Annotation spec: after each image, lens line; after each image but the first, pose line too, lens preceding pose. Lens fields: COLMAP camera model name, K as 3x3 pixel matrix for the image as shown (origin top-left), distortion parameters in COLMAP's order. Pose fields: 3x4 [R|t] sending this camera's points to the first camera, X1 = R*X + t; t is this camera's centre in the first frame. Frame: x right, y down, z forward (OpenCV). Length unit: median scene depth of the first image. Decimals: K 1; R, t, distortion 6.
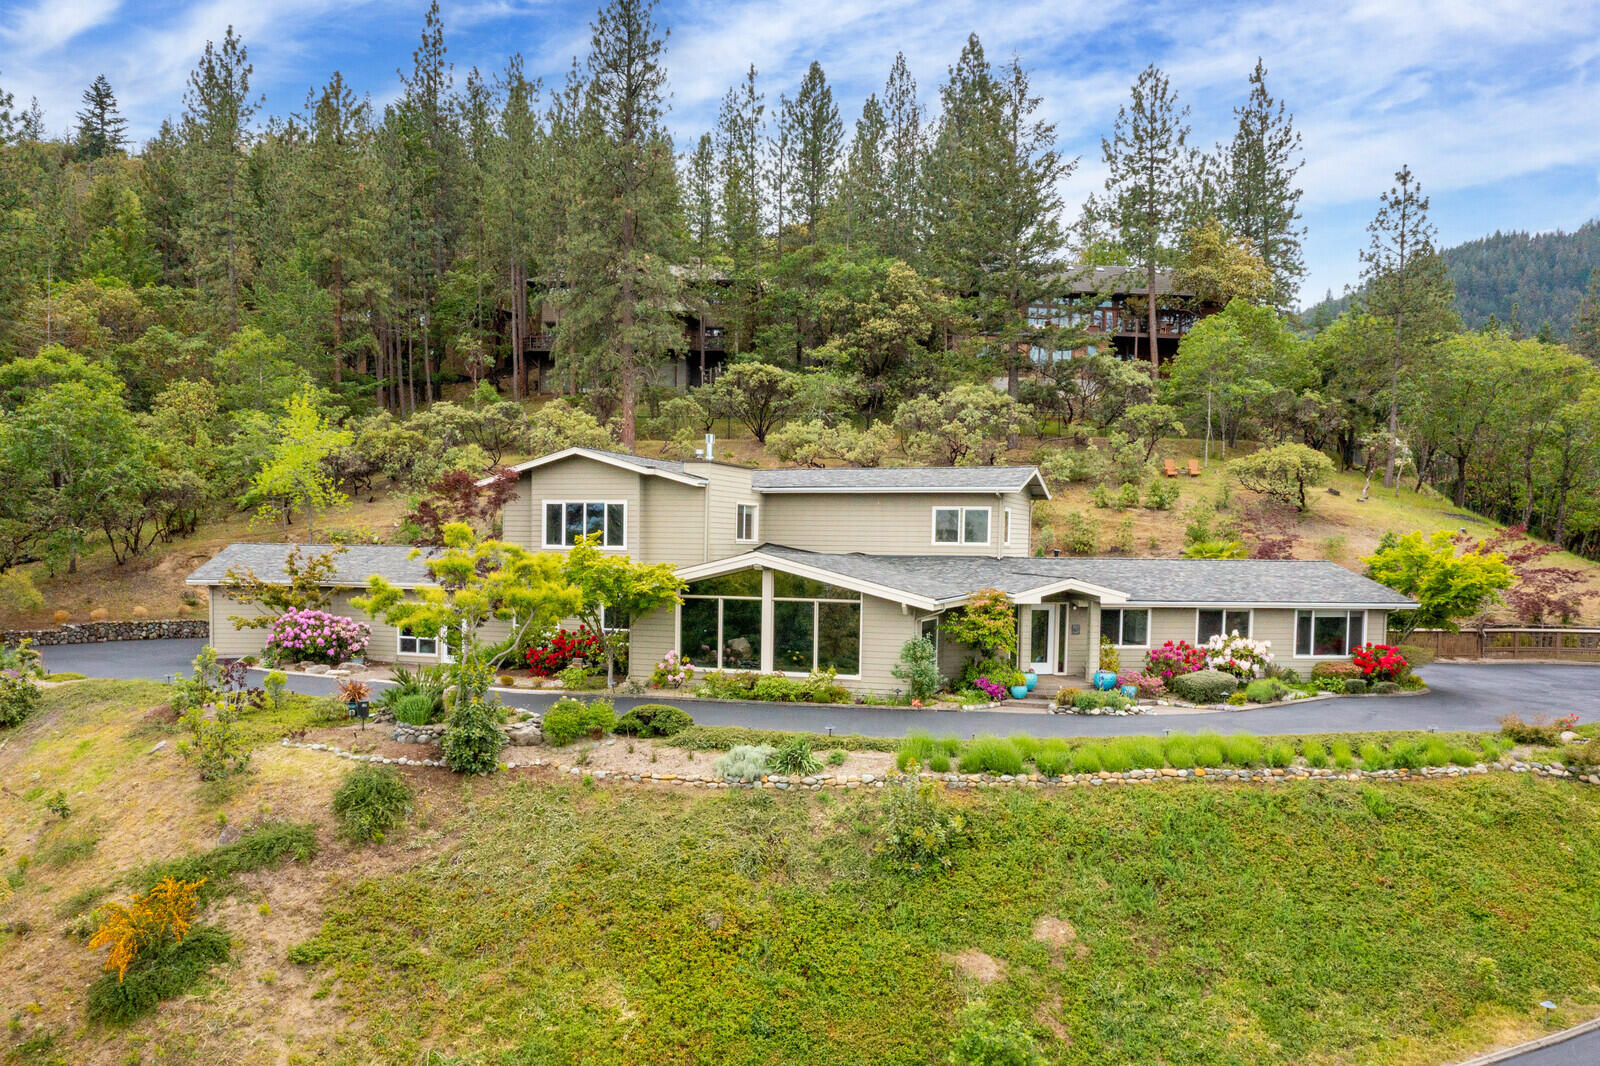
lens RADIAL K [[1312.0, 0, 803.2], [0, 1312.0, 579.7], [0, 0, 1]] dist [-0.018699, 0.006695]
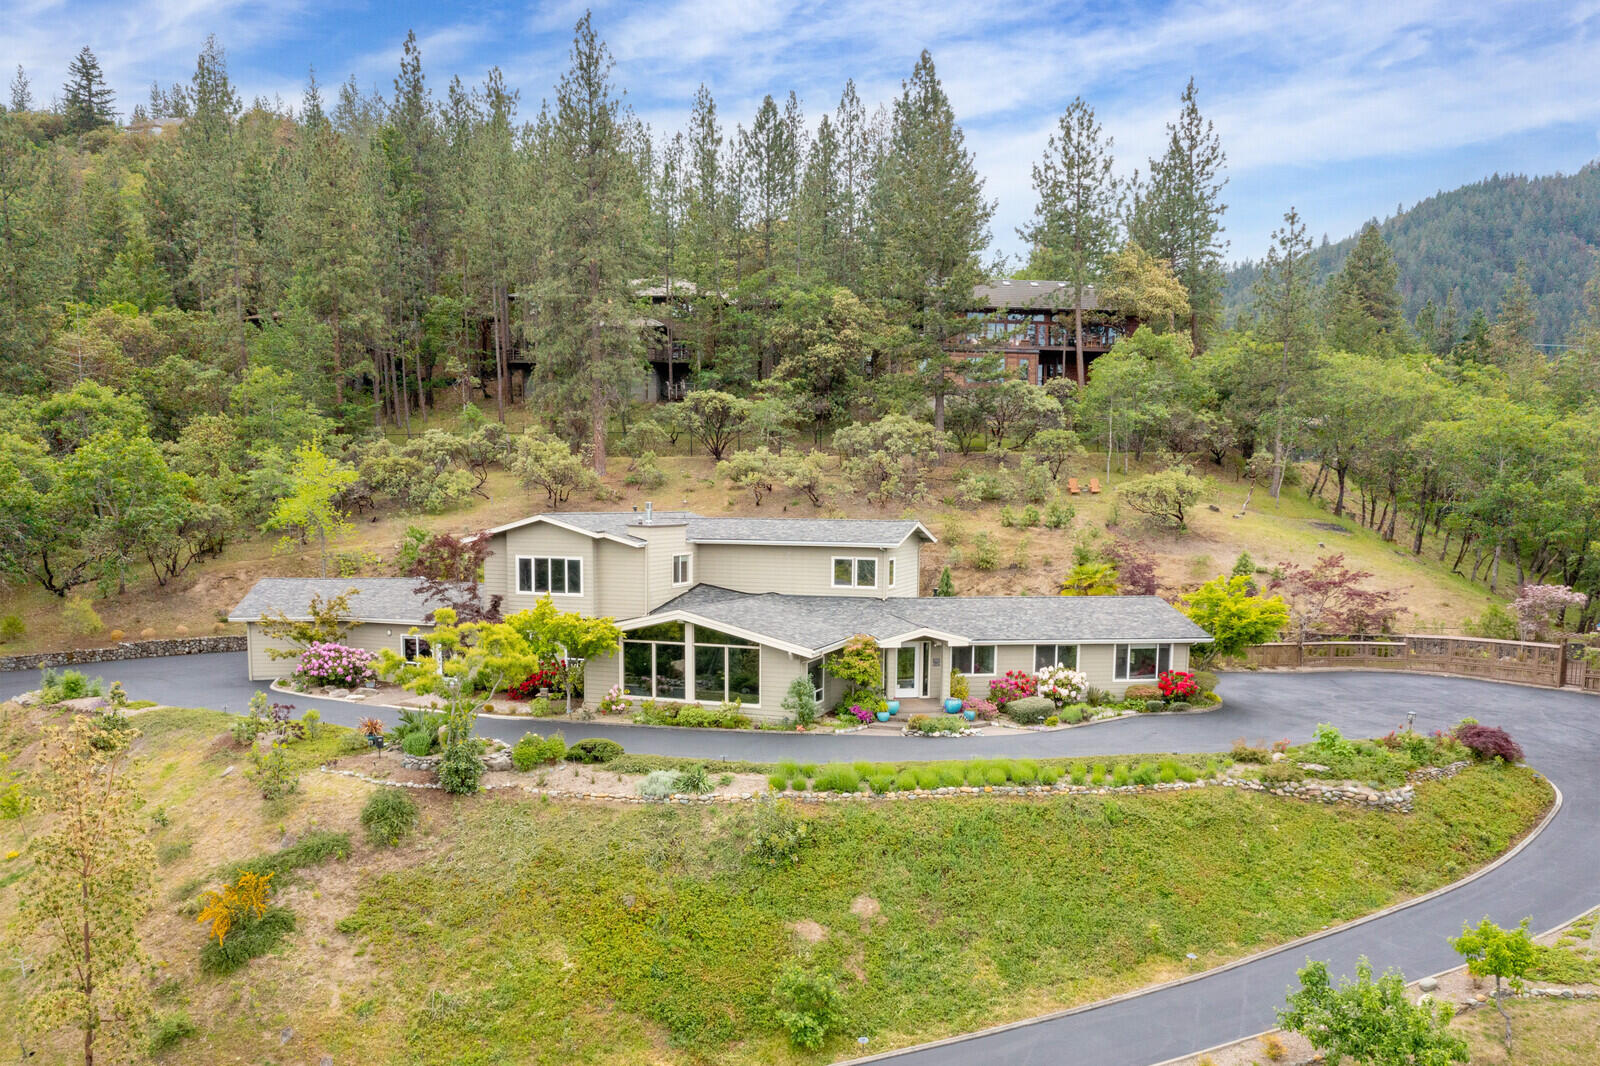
lens RADIAL K [[1312.0, 0, 801.9], [0, 1312.0, 626.8], [0, 0, 1]] dist [-0.018699, 0.006695]
pose [[0.999979, -0.006421, 0.000081, 0.074741], [0.006395, 0.997022, 0.076853, -0.090780], [-0.000575, -0.076851, 0.997042, -0.251382]]
